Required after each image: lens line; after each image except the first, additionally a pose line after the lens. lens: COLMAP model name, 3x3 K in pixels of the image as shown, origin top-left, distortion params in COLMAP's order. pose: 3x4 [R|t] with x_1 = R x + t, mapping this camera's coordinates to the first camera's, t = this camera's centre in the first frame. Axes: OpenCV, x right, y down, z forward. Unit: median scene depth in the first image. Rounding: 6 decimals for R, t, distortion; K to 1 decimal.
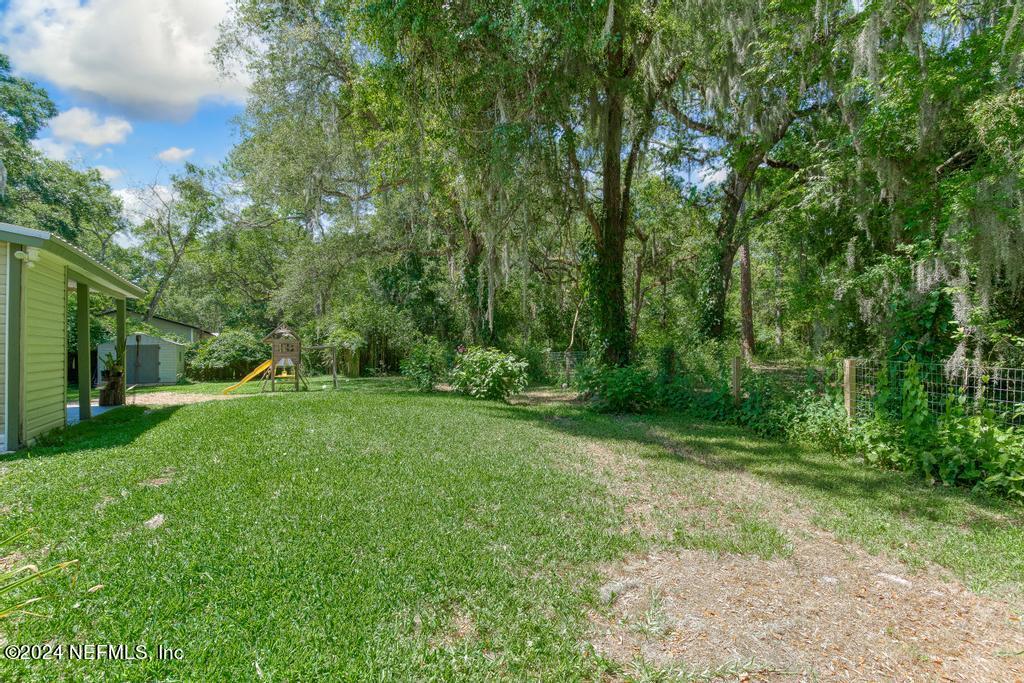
lens RADIAL K [[478.4, 0, 505.4], [0, 478.4, 339.6], [0, 0, 1]] dist [-0.003857, -0.000487]
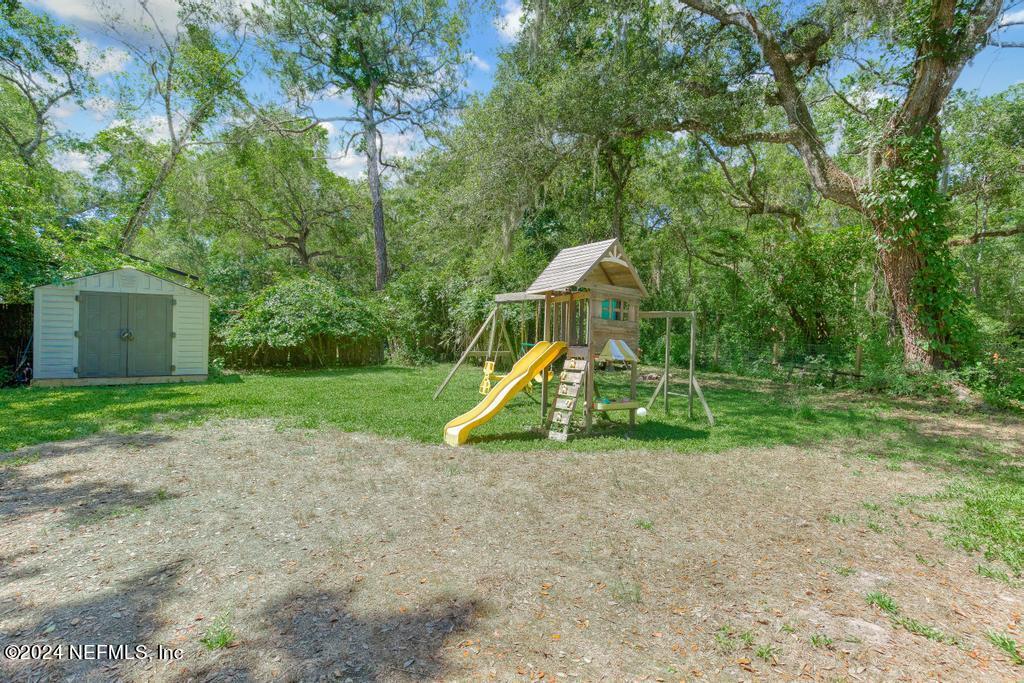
lens RADIAL K [[493.9, 0, 512.0], [0, 493.9, 341.5], [0, 0, 1]] dist [0.001559, 0.000296]
pose [[0.995337, 0.033285, 0.090539, -0.408025], [-0.036323, 0.998824, 0.032122, 0.027350], [-0.089364, -0.035261, 0.995375, 0.451027]]
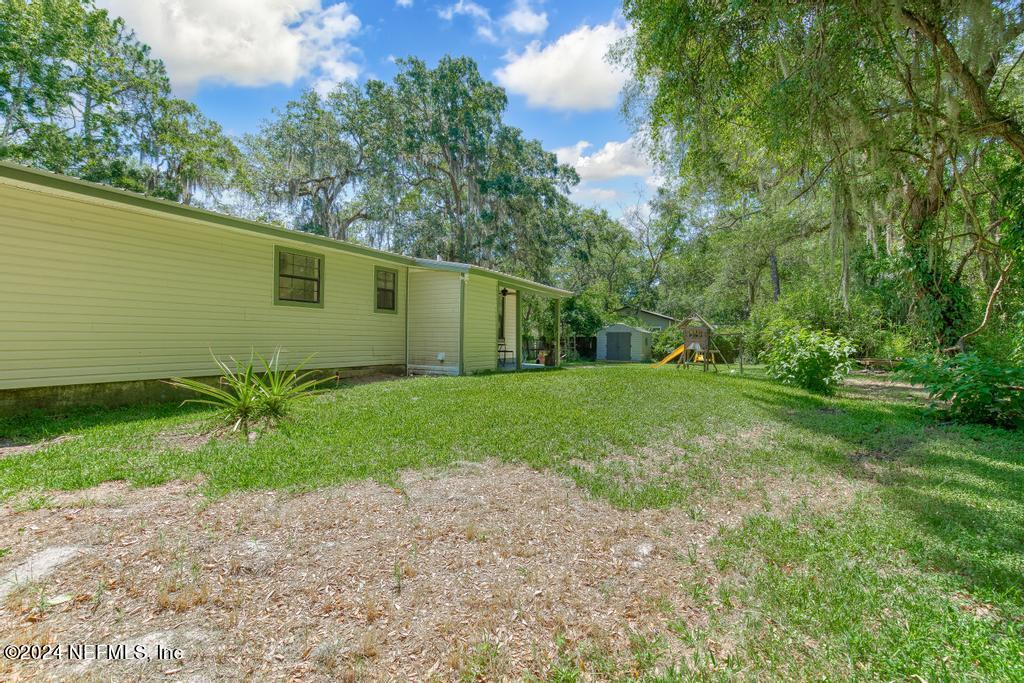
lens RADIAL K [[449.8, 0, 512.0], [0, 449.8, 341.5], [0, 0, 1]] dist [-0.000771, -0.000070]
pose [[0.539463, 0.020409, -0.841762, 0.148589], [-0.003132, 0.999748, 0.022232, 0.009781], [0.842003, -0.009357, 0.539391, 0.035296]]
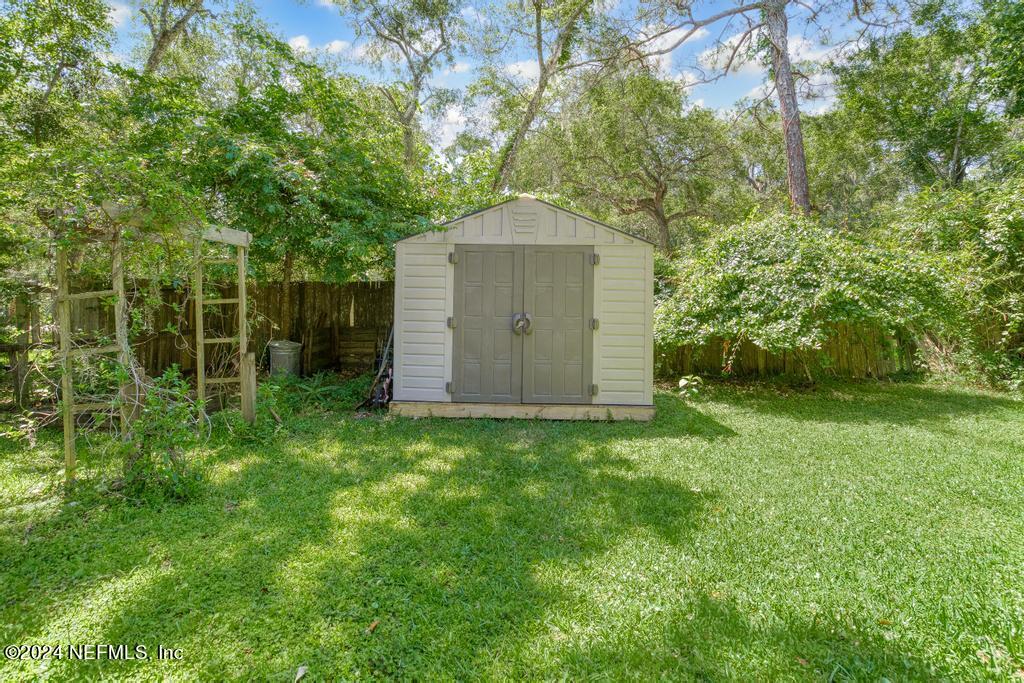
lens RADIAL K [[478.4, 0, 505.4], [0, 478.4, 339.6], [0, 0, 1]] dist [-0.003857, -0.000487]
pose [[0.876125, 0.055838, -0.478839, -0.611269], [-0.019650, 0.996580, 0.080258, 0.037457], [0.481683, -0.060907, 0.874226, 0.723113]]
